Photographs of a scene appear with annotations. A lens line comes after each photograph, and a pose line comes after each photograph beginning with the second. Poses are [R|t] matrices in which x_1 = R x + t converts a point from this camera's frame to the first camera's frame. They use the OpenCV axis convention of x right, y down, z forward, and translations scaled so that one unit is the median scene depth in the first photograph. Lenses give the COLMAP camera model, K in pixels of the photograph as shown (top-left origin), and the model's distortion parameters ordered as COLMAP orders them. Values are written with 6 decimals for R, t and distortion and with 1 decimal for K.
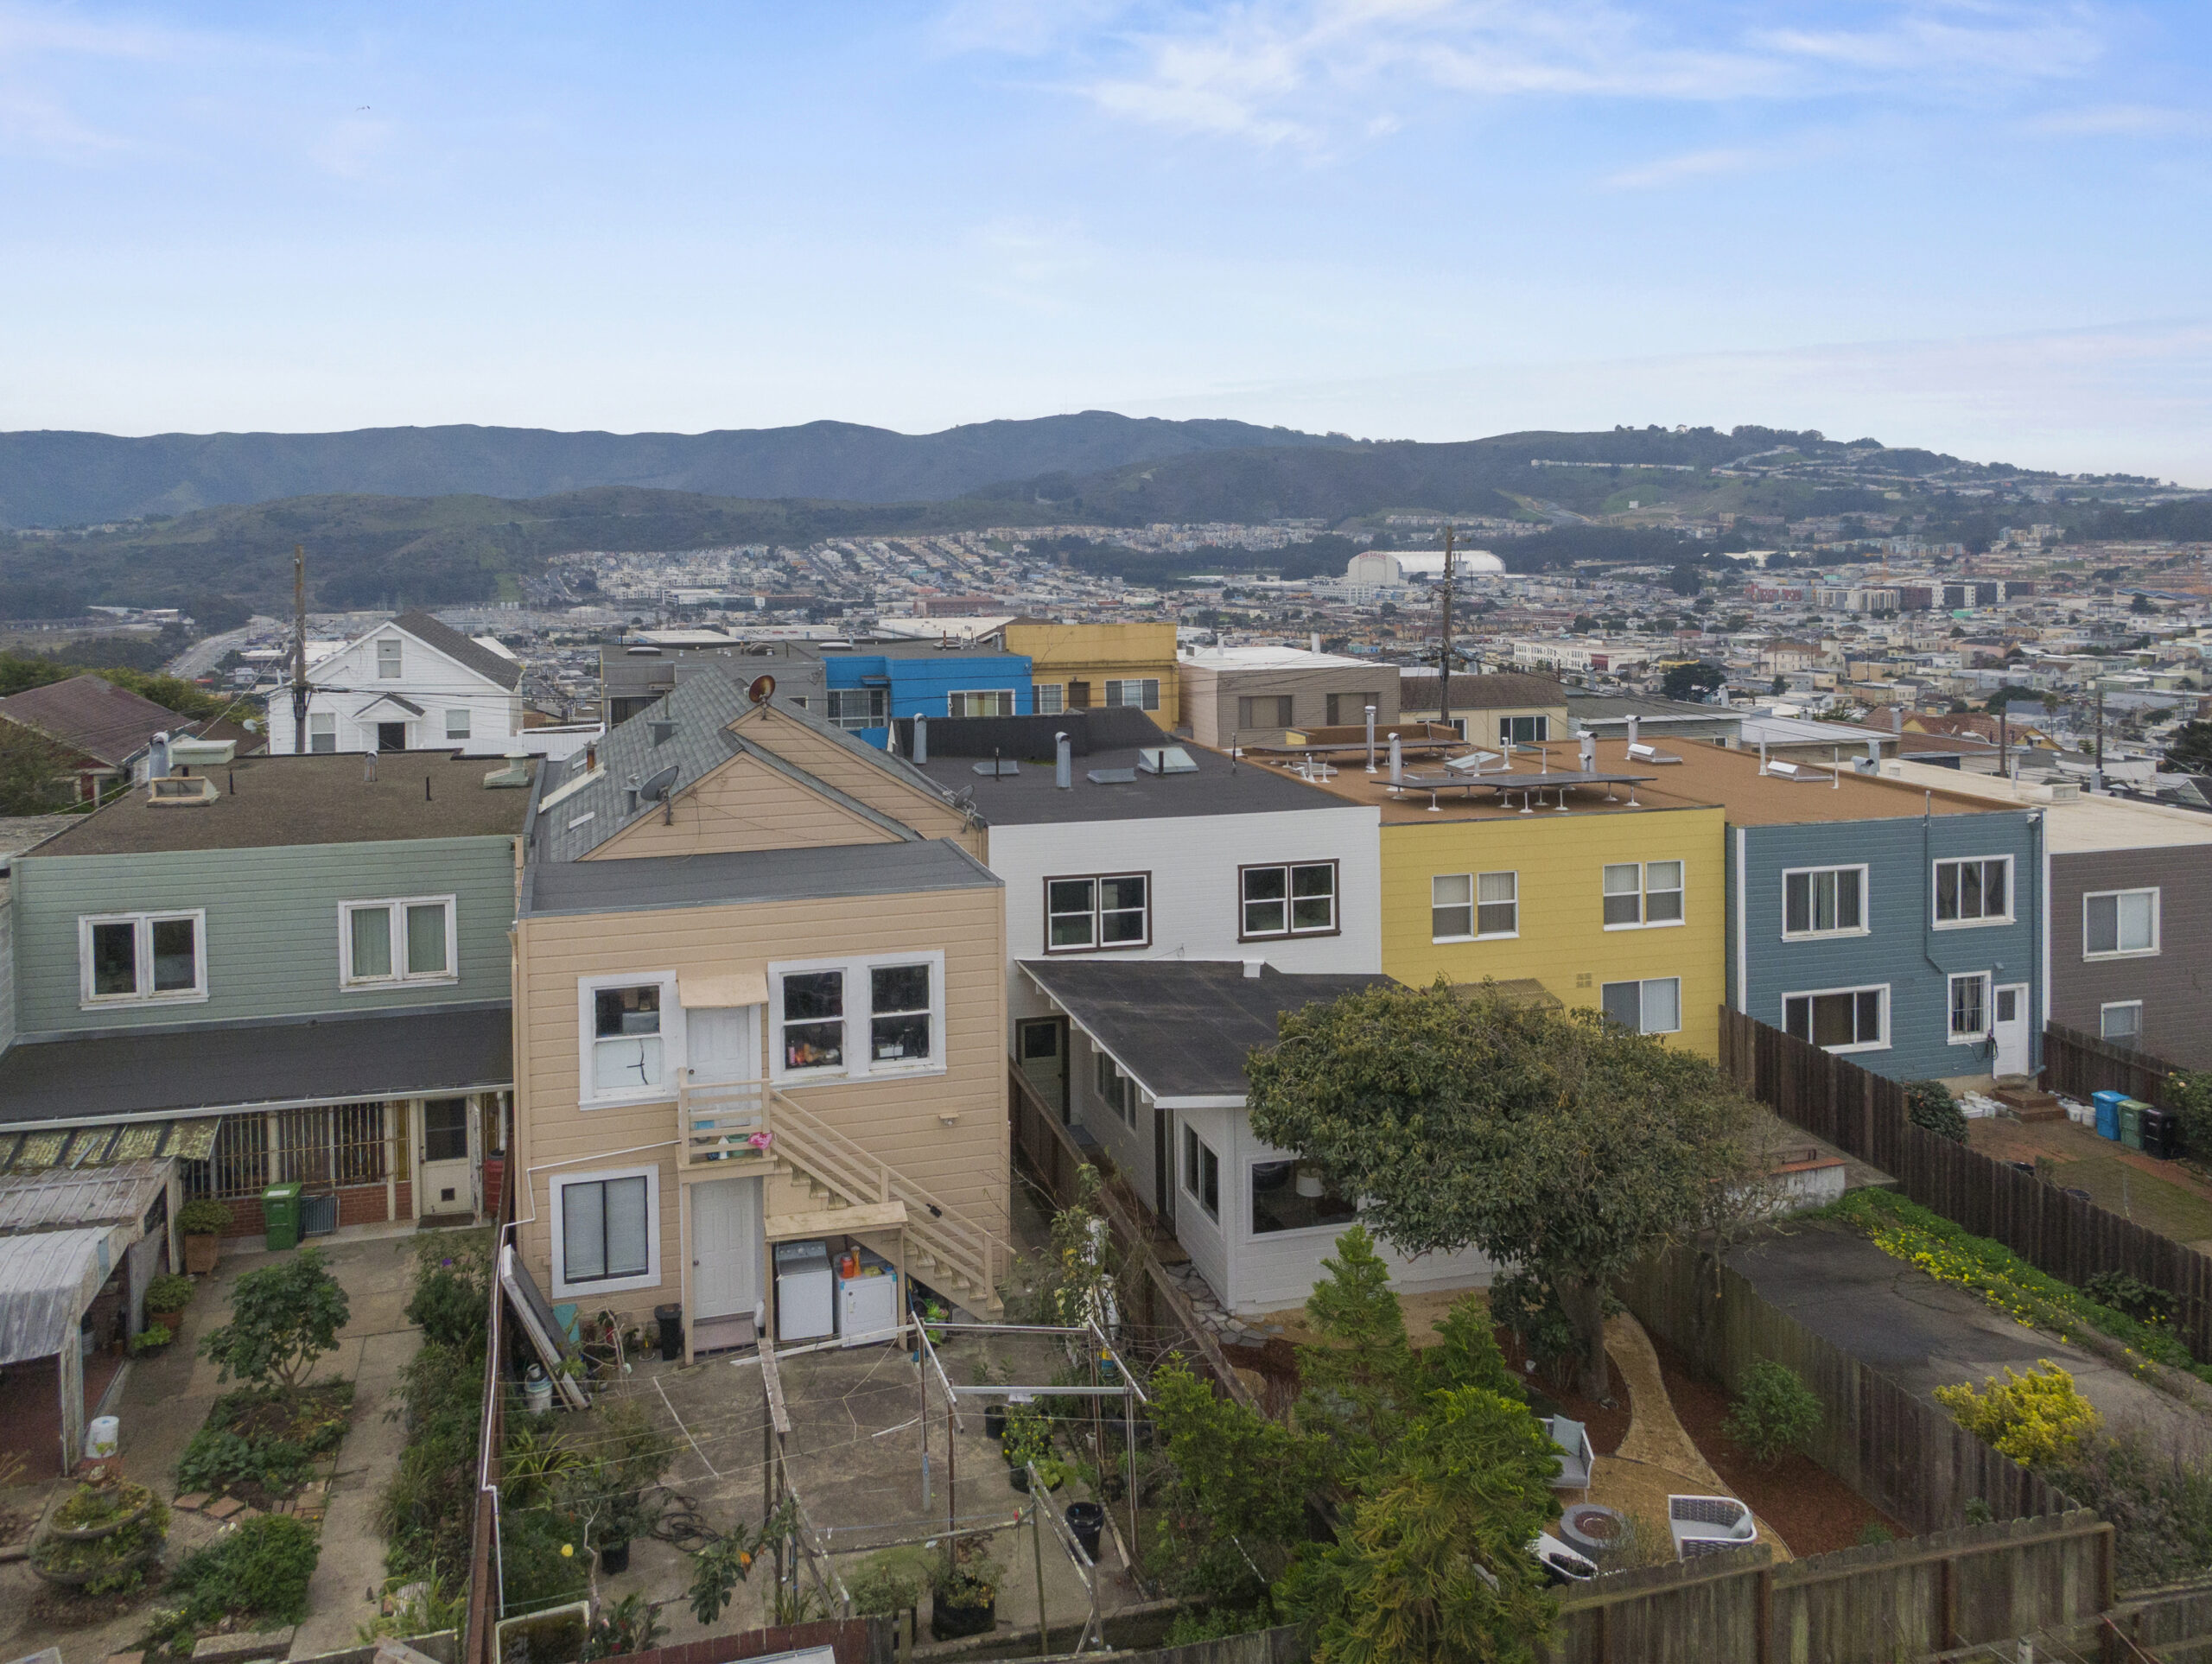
lens RADIAL K [[1648.5, 0, 1098.4], [0, 1648.5, 775.1], [0, 0, 1]] dist [0.029804, -0.032629]
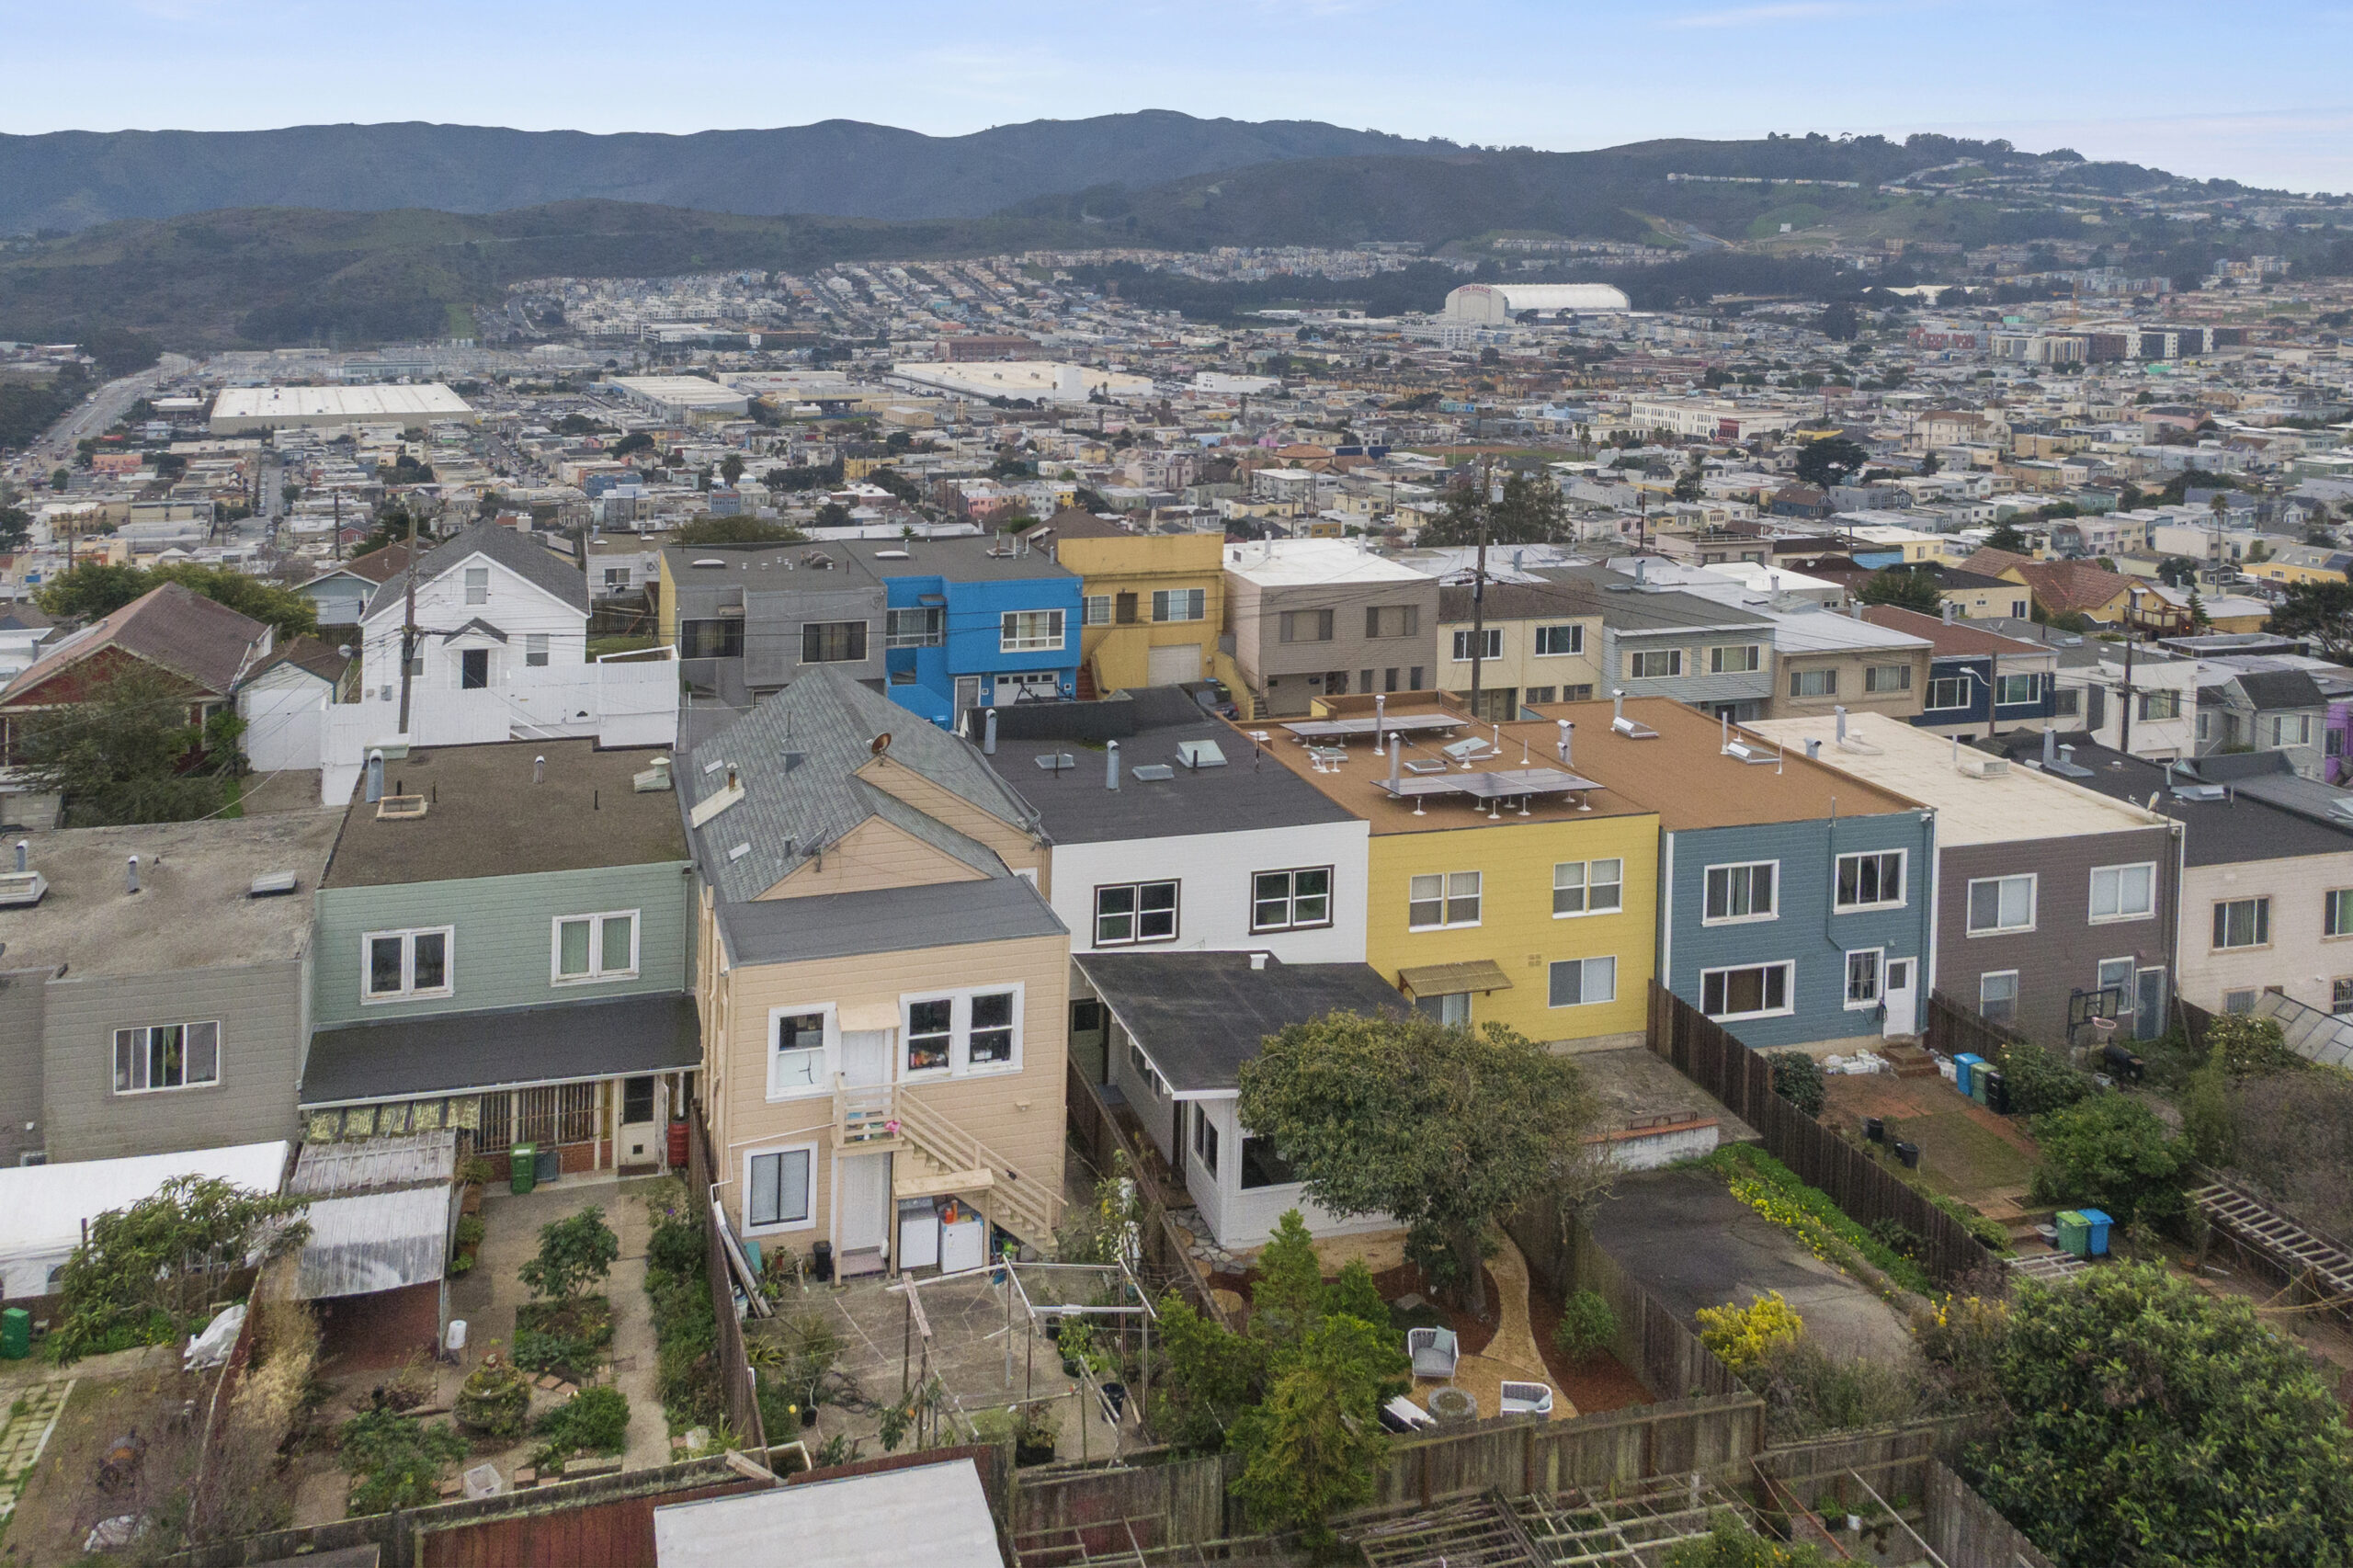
lens RADIAL K [[1910.0, 0, 1181.0], [0, 1910.0, 486.7], [0, 0, 1]] dist [0.056375, -0.098270]
pose [[0.999803, 0.013455, 0.014573, 0.011217], [-0.012939, 0.999304, -0.034975, -0.242294], [-0.015033, 0.034780, 0.999282, -0.596319]]
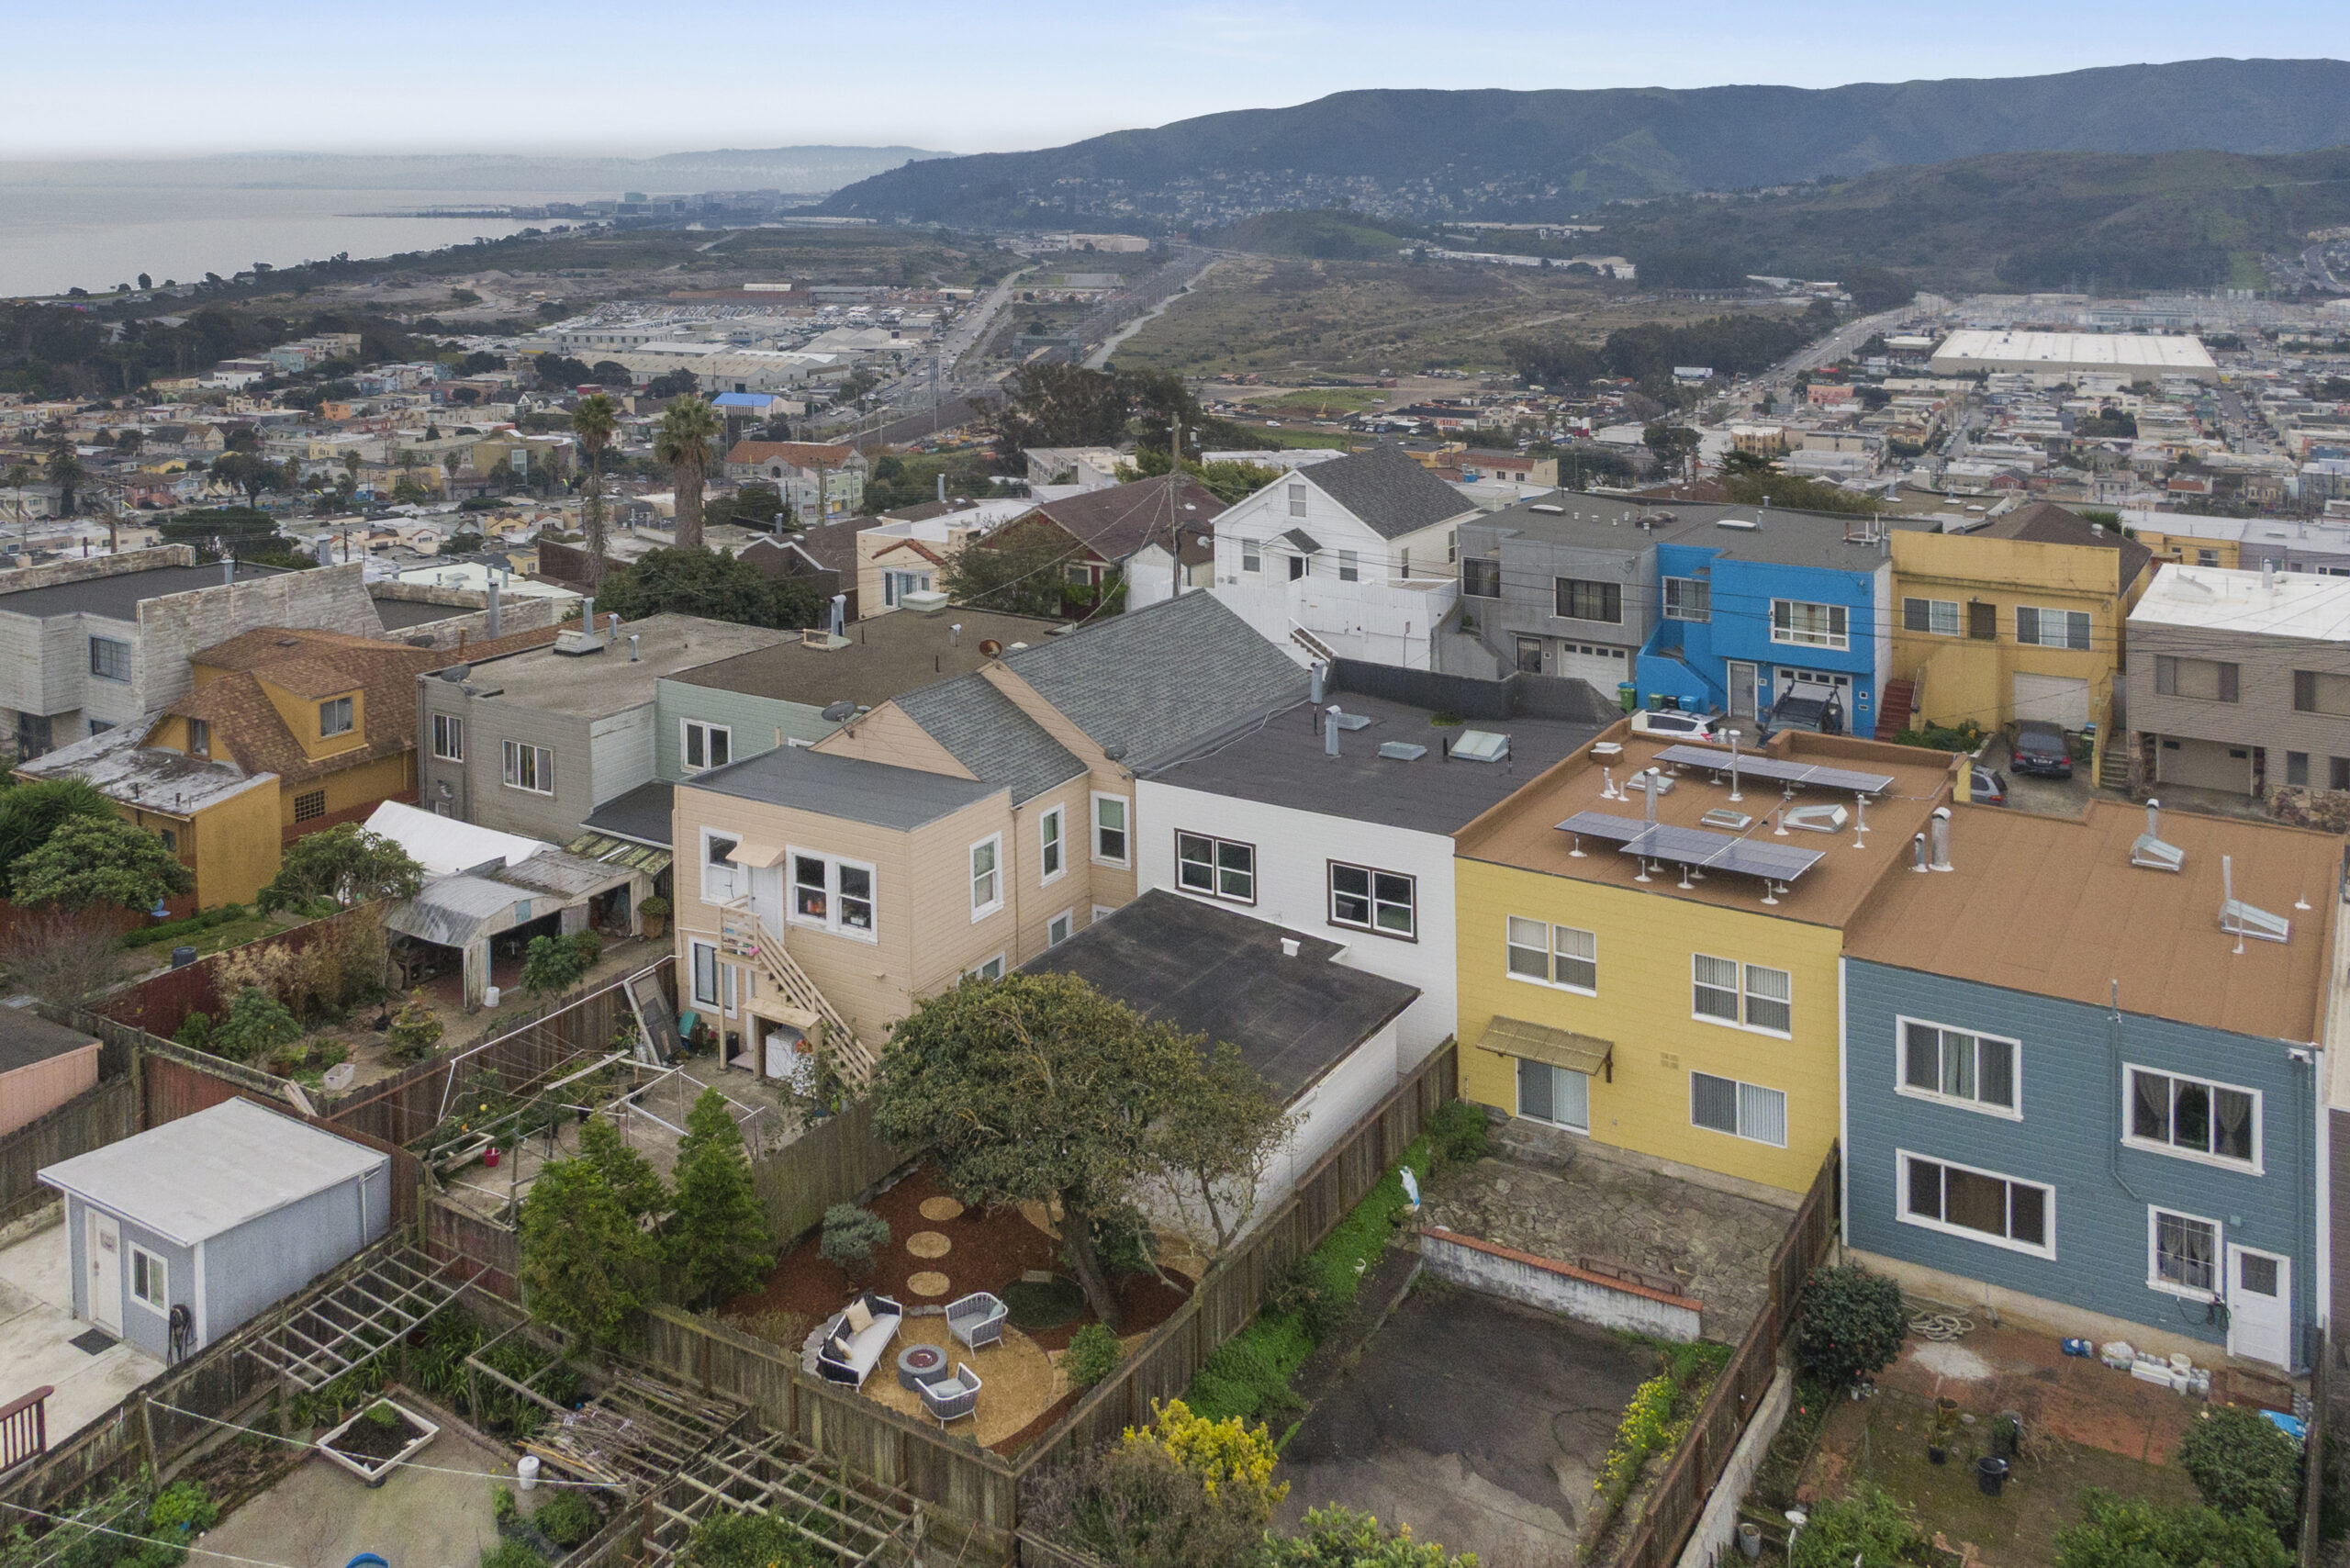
lens RADIAL K [[1952.3, 0, 1175.3], [0, 1952.3, 543.1], [0, 0, 1]] dist [0.014799, -0.018387]
pose [[0.689998, 0.138811, -0.710376, 1.246099], [-0.122689, 0.989666, 0.074217, -0.331673], [0.713337, 0.035946, 0.699898, -0.065514]]
